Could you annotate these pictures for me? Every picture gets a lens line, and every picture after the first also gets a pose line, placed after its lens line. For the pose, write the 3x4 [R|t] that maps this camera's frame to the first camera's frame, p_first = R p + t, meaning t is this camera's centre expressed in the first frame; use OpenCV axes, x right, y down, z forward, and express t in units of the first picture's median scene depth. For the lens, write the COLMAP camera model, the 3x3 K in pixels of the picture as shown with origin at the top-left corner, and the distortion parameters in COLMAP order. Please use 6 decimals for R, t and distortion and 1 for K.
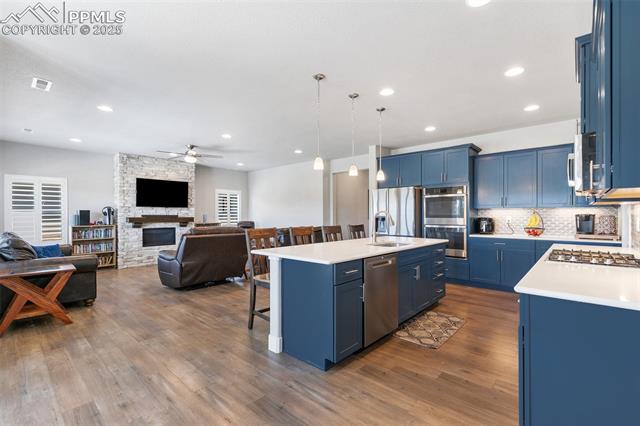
lens RADIAL K [[288.2, 0, 318.9], [0, 288.2, 214.3], [0, 0, 1]] dist [0.007274, -0.000013]
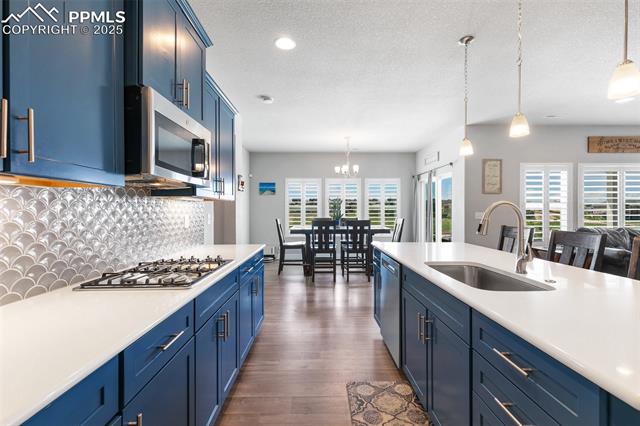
lens RADIAL K [[288.2, 0, 321.5], [0, 288.2, 211.8], [0, 0, 1]] dist [0.007274, -0.000013]
pose [[-0.720414, 0.006709, -0.693512, 0.395066], [0.004536, 0.999977, 0.004962, -0.001678], [0.693529, 0.000429, -0.720428, 0.601848]]
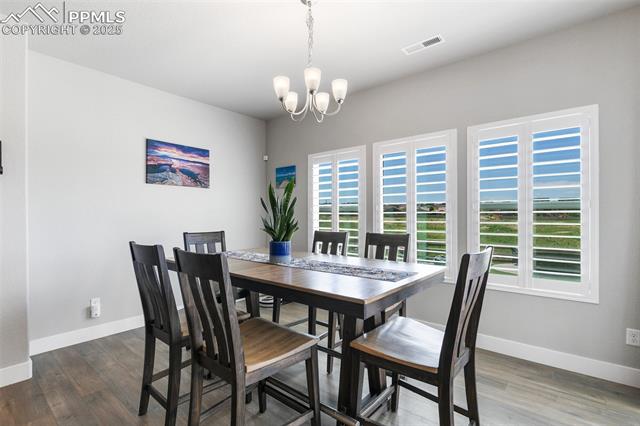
lens RADIAL K [[303.8, 0, 319.3], [0, 303.8, 214.7], [0, 0, 1]] dist [0.004321, -0.000267]
pose [[-0.999141, 0.001626, -0.041407, -0.253977], [0.001923, 0.999973, -0.007144, 0.002811], [0.041394, -0.007218, -0.999117, 0.345939]]
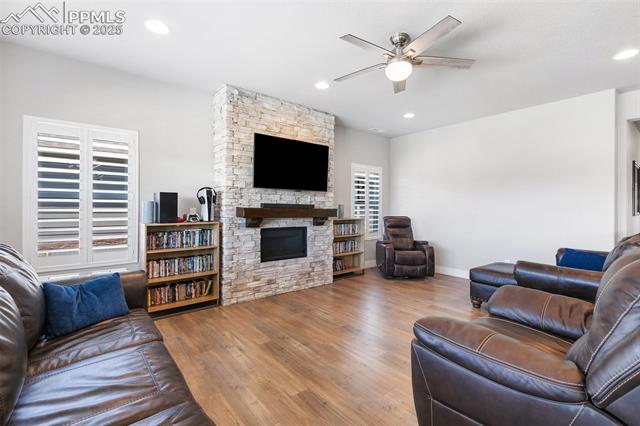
lens RADIAL K [[288.2, 0, 315.5], [0, 288.2, 205.7], [0, 0, 1]] dist [0.007274, -0.000013]
pose [[0.988144, 0.009384, -0.153245, -0.462258], [-0.009761, 0.999951, -0.001710, 0.006635], [0.153221, 0.003185, 0.988187, 0.523293]]
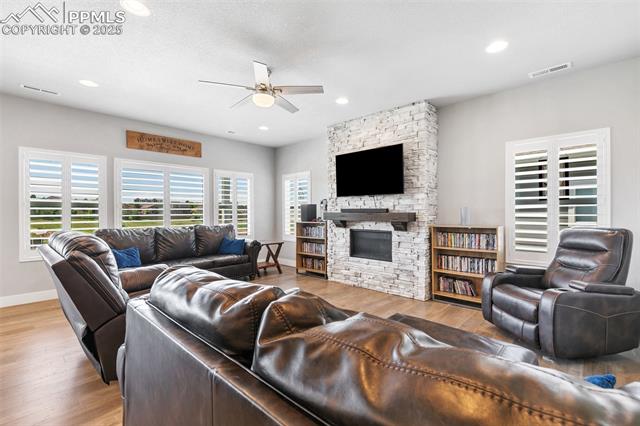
lens RADIAL K [[288.2, 0, 324.7], [0, 288.2, 212.5], [0, 0, 1]] dist [0.007274, -0.000013]
pose [[-0.001151, 0.002997, -0.999995, 0.062802], [0.005996, 0.999978, 0.002990, 0.008905], [0.999981, -0.005993, -0.001169, 1.021186]]
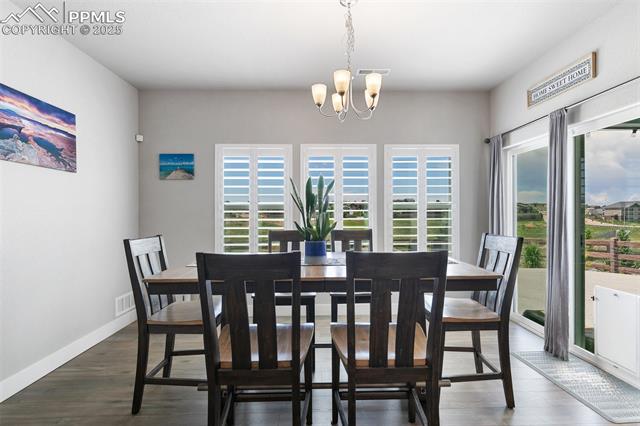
lens RADIAL K [[303.8, 0, 319.8], [0, 303.8, 210.6], [0, 0, 1]] dist [0.004321, -0.000267]
pose [[-0.720725, -0.003006, -0.693214, -0.019367], [0.007383, 0.999901, -0.012012, 0.001665], [0.693181, -0.013776, -0.720632, 0.240527]]
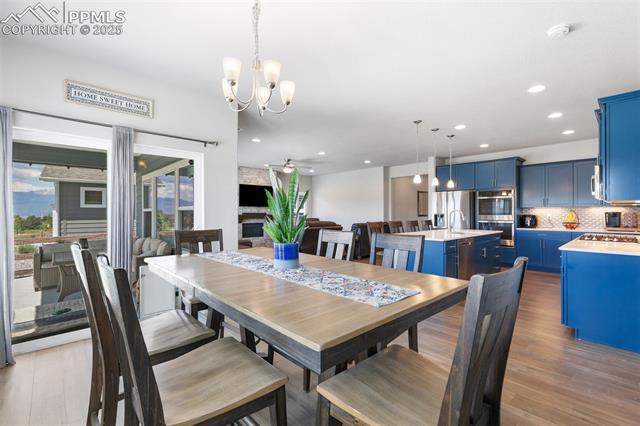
lens RADIAL K [[288.2, 0, 317.6], [0, 288.2, 211.6], [0, 0, 1]] dist [0.007274, -0.000013]
pose [[0.996700, -0.000865, -0.081174, -0.190131], [0.000709, 0.999998, -0.001947, -0.000200], [0.081176, 0.001883, 0.996698, -0.261172]]
